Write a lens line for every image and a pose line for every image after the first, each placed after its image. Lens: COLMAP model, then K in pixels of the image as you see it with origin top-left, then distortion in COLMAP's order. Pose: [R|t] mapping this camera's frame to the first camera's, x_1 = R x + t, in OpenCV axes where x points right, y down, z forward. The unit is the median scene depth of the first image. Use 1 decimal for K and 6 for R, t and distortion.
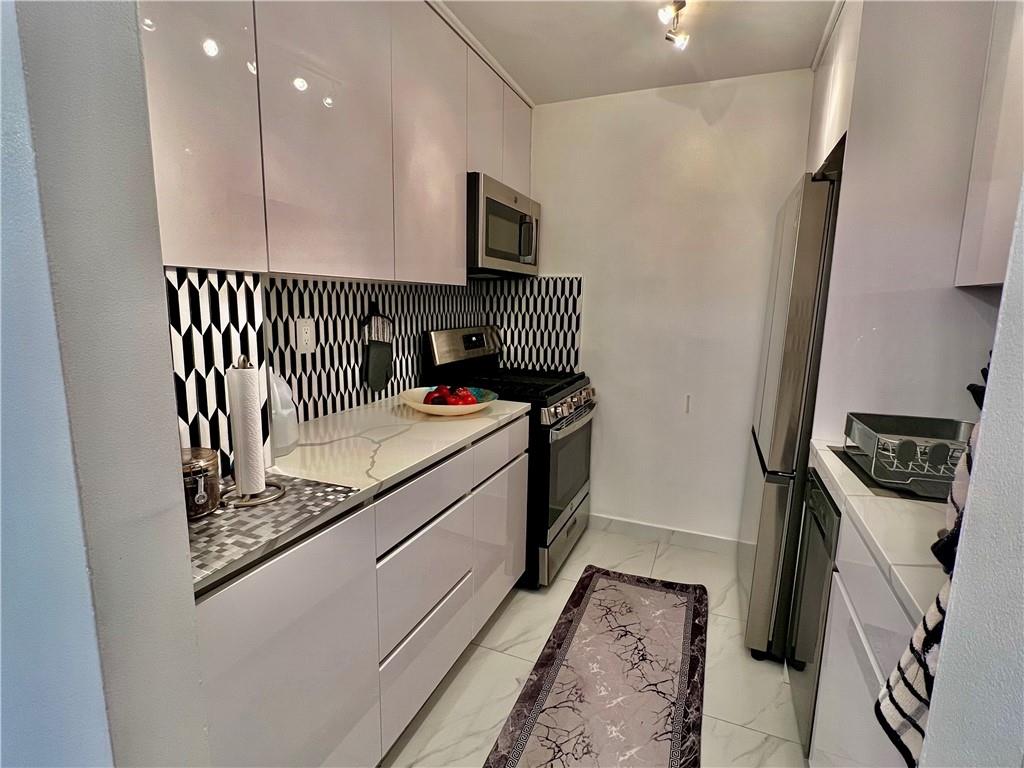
lens RADIAL K [[496.9, 0, 511.6], [0, 496.9, 382.6], [0, 0, 1]] dist [-0.000257, -0.000019]
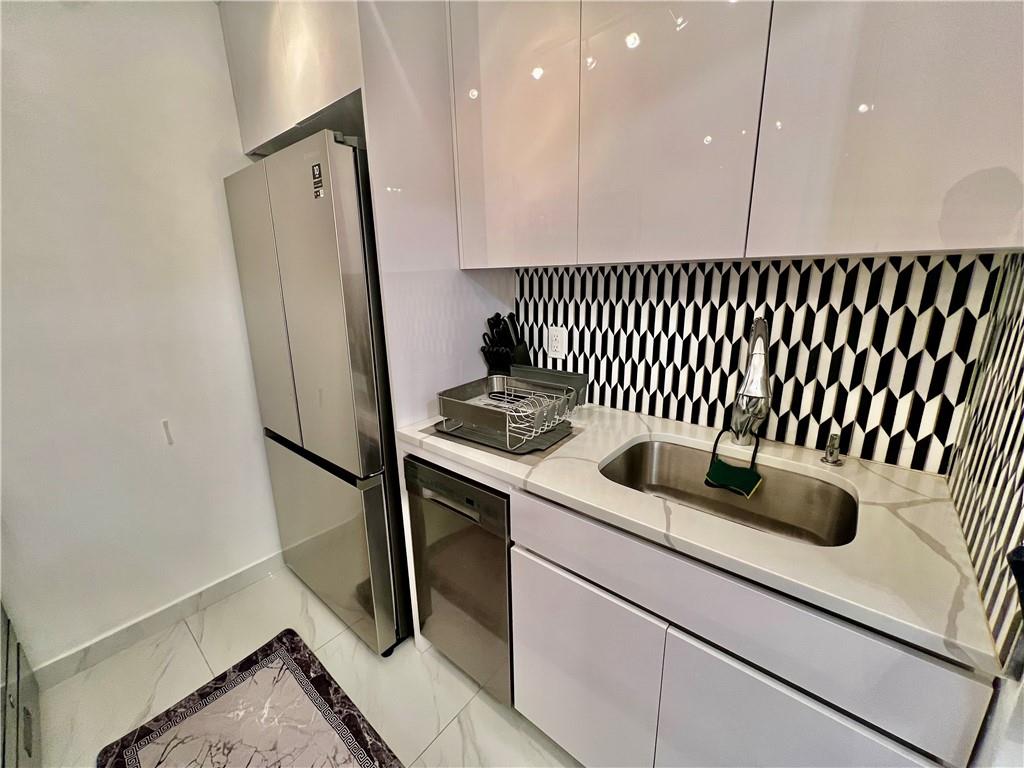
lens RADIAL K [[410.1, 0, 511.2], [0, 410.1, 383.2], [0, 0, 1]] dist [0.001691, 0.000020]
pose [[0.303058, -0.259141, 0.917061, -0.033787], [0.179483, 0.960617, 0.212136, -0.077510], [-0.935918, 0.100307, 0.337634, 0.377515]]
